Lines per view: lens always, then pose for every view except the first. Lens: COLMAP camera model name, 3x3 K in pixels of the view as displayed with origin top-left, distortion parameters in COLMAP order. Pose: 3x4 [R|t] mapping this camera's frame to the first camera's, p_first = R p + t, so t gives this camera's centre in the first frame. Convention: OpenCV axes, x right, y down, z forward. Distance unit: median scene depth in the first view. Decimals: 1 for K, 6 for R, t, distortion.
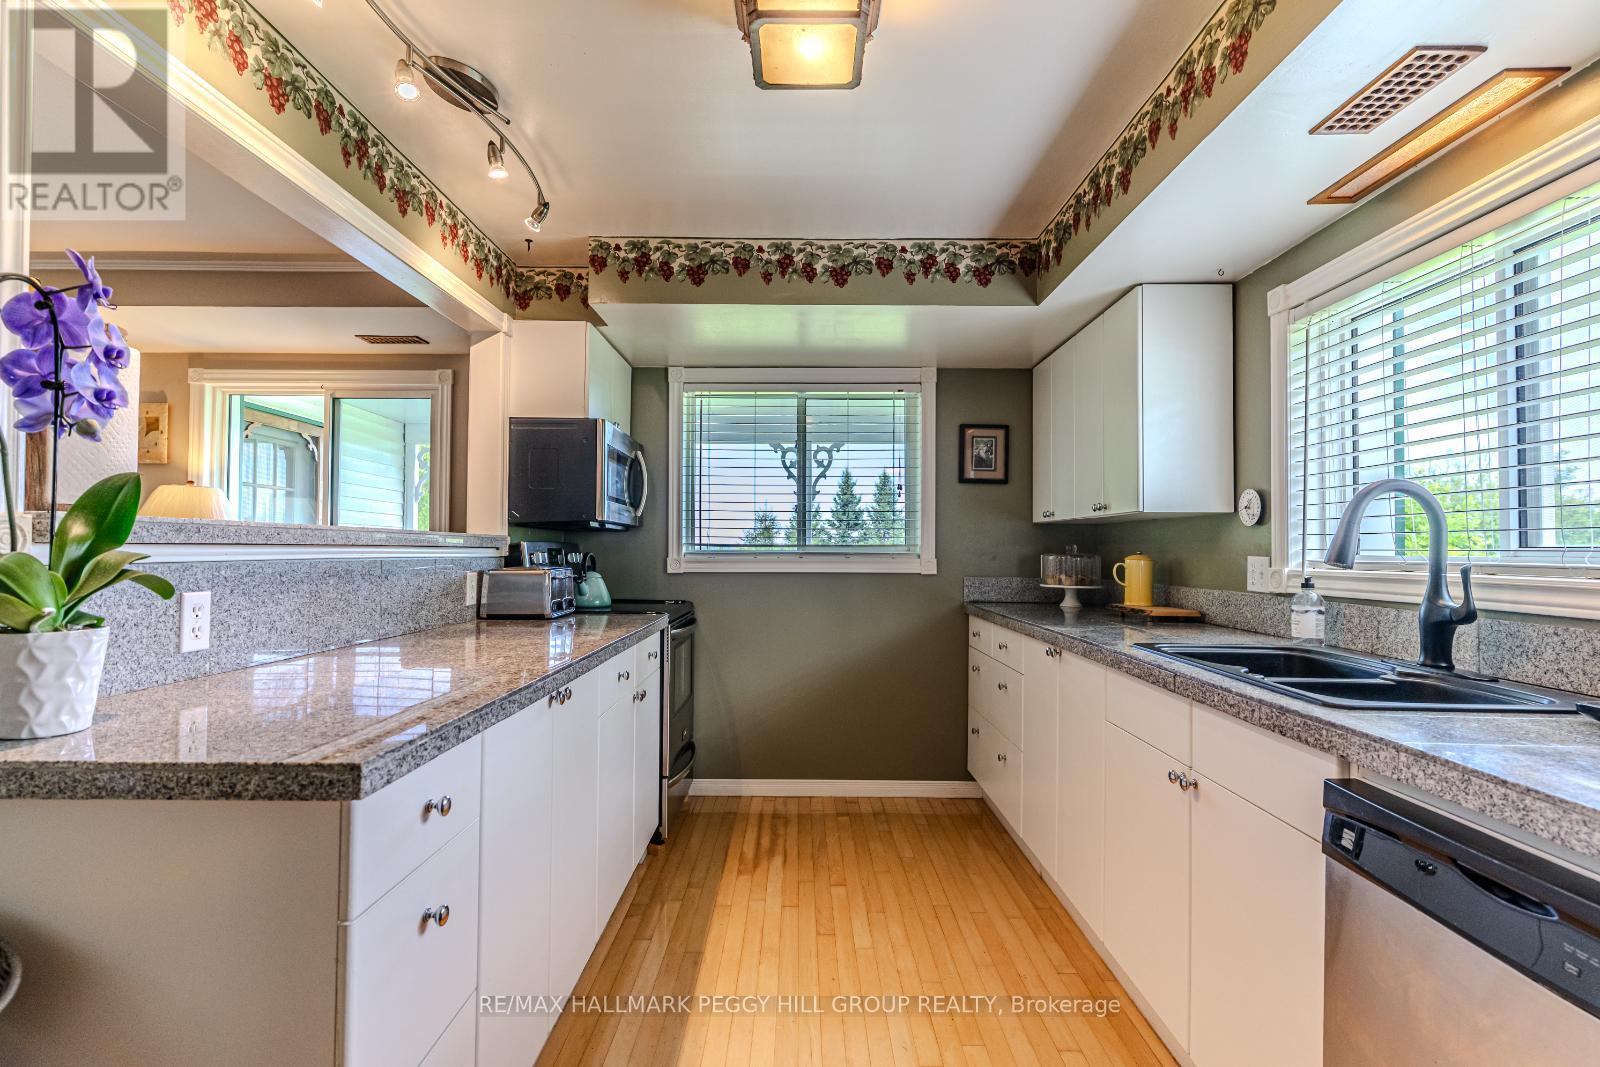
lens RADIAL K [[765.1, 0, 767.5], [0, 765.1, 531.9], [0, 0, 1]] dist [0.000743, 0.002327]
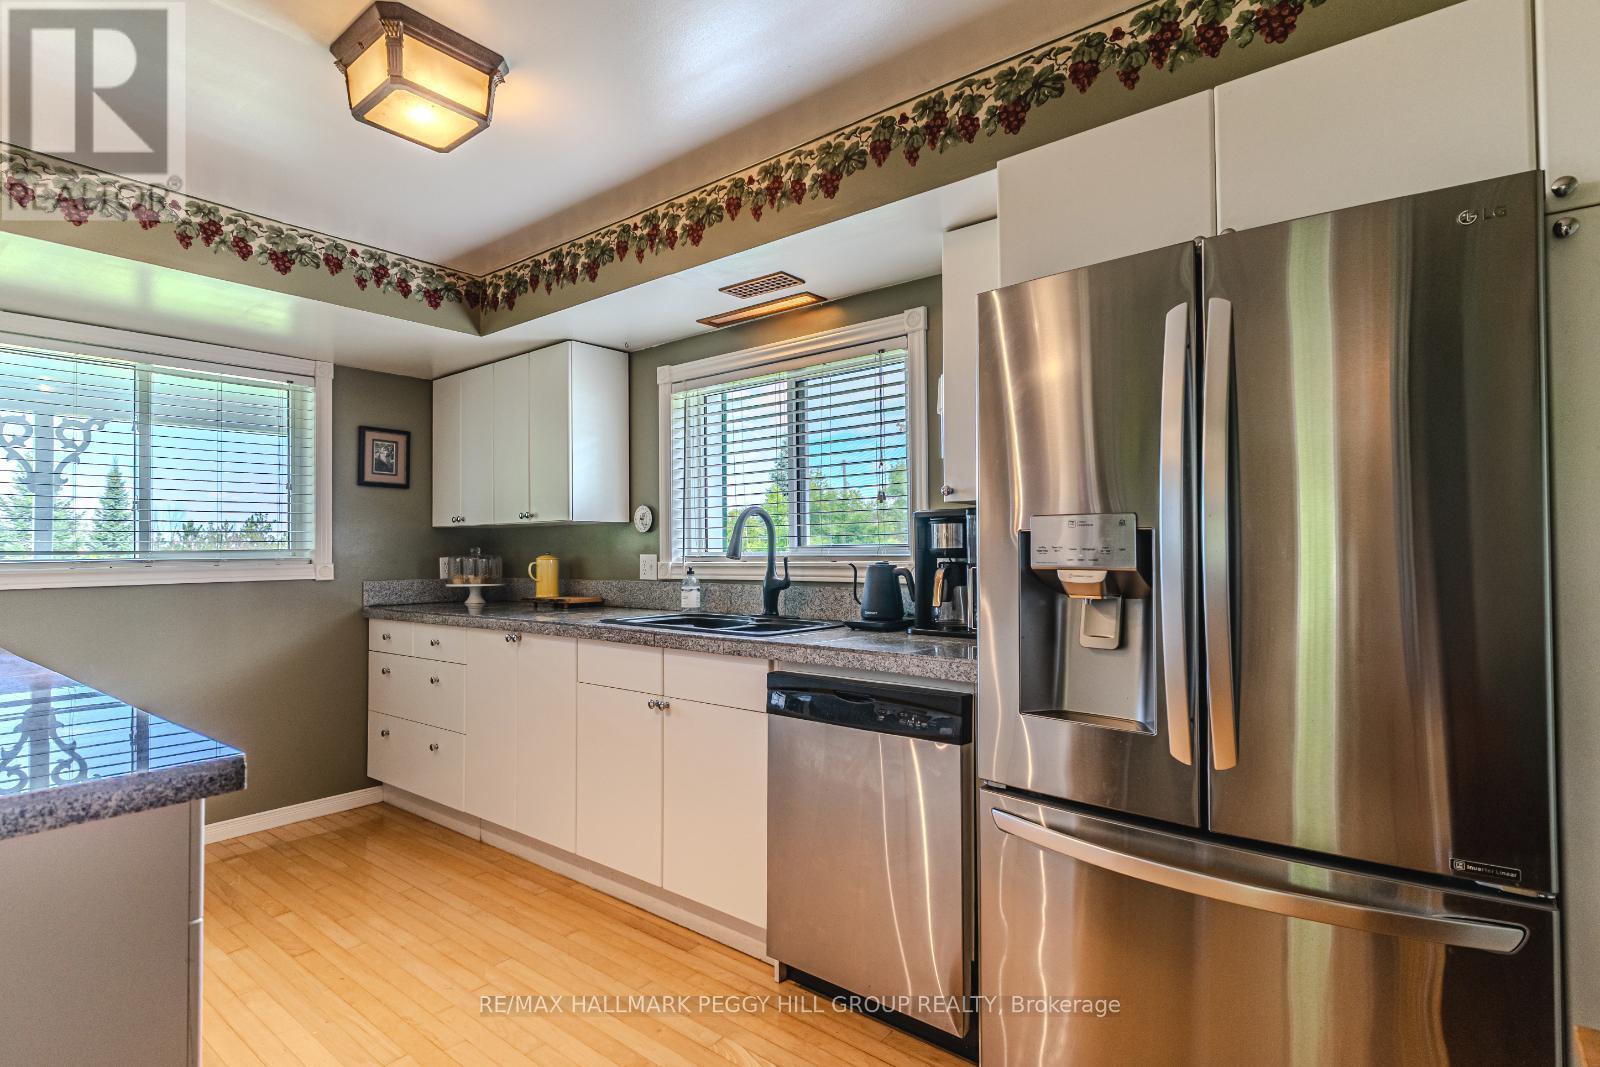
lens RADIAL K [[765.1, 0, 790.5], [0, 765.1, 534.0], [0, 0, 1]] dist [0.000743, 0.002327]
pose [[0.635927, 0.003663, 0.771740, -0.230911], [-0.002859, 0.999993, -0.002391, -0.002099], [-0.771744, -0.000686, 0.635933, -0.073245]]
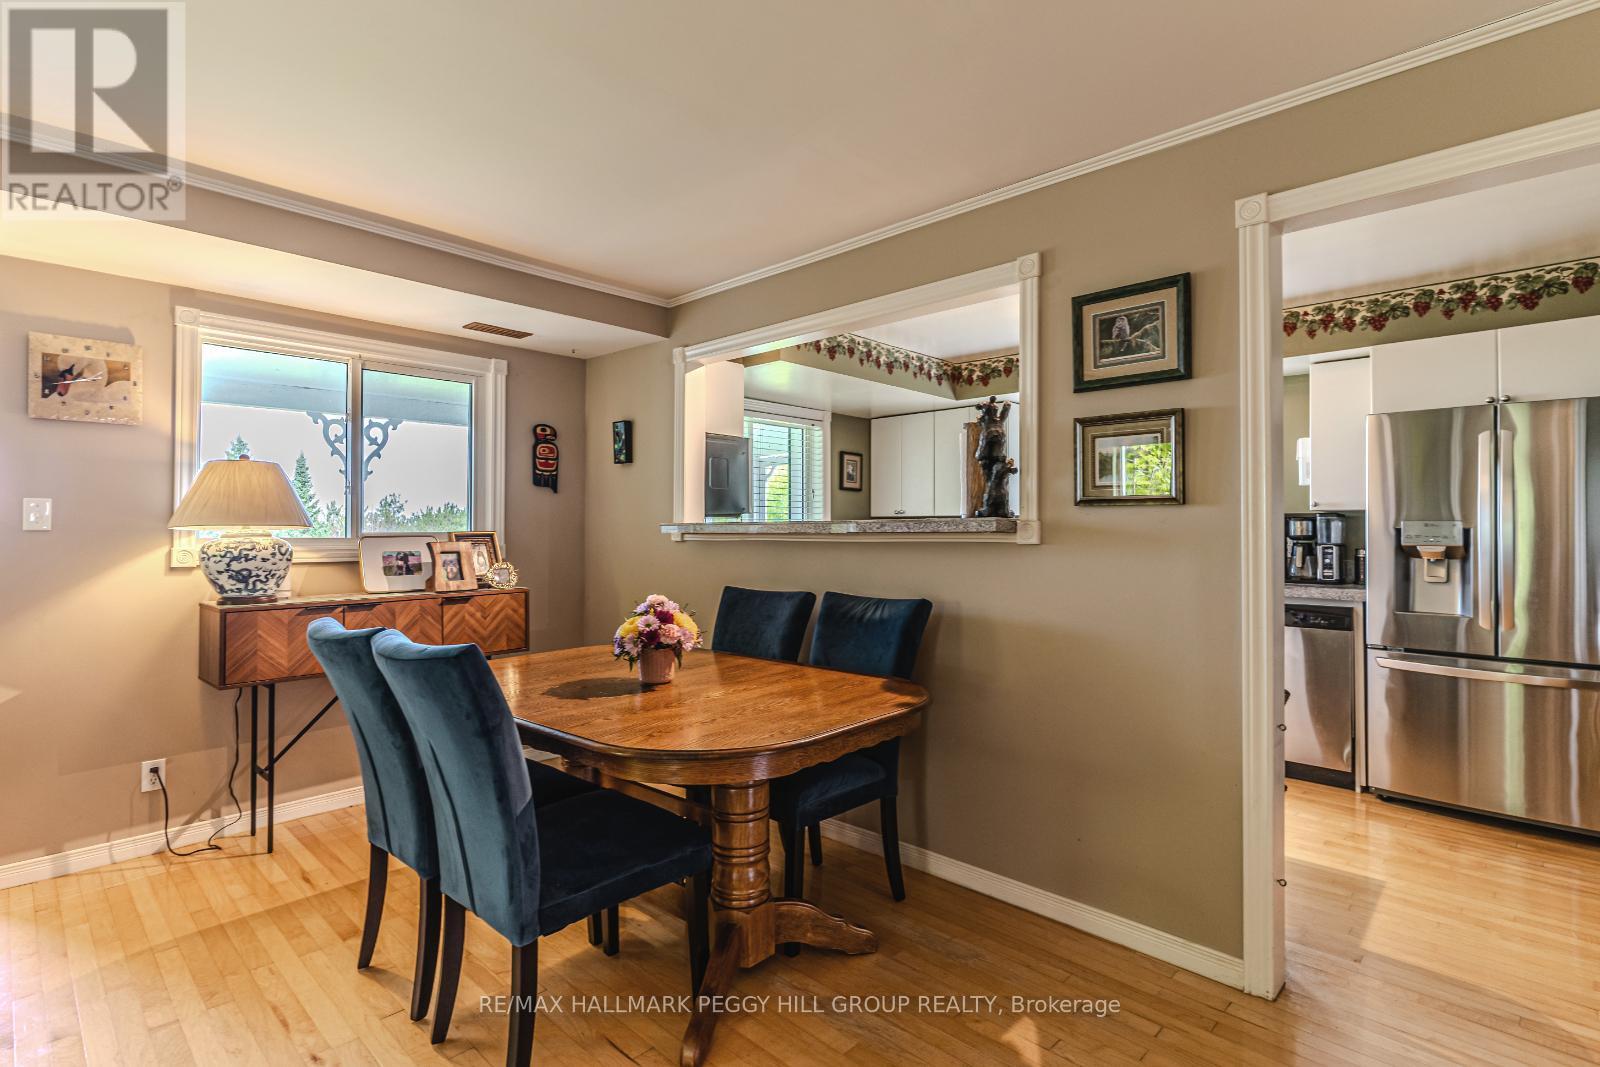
lens RADIAL K [[765.1, 0, 812.9], [0, 765.1, 523.5], [0, 0, 1]] dist [0.000743, 0.002327]
pose [[0.672317, 0.001223, 0.740262, -1.237980], [-0.009814, 0.999925, 0.007261, -0.013285], [-0.740198, -0.012147, 0.672279, 0.023707]]
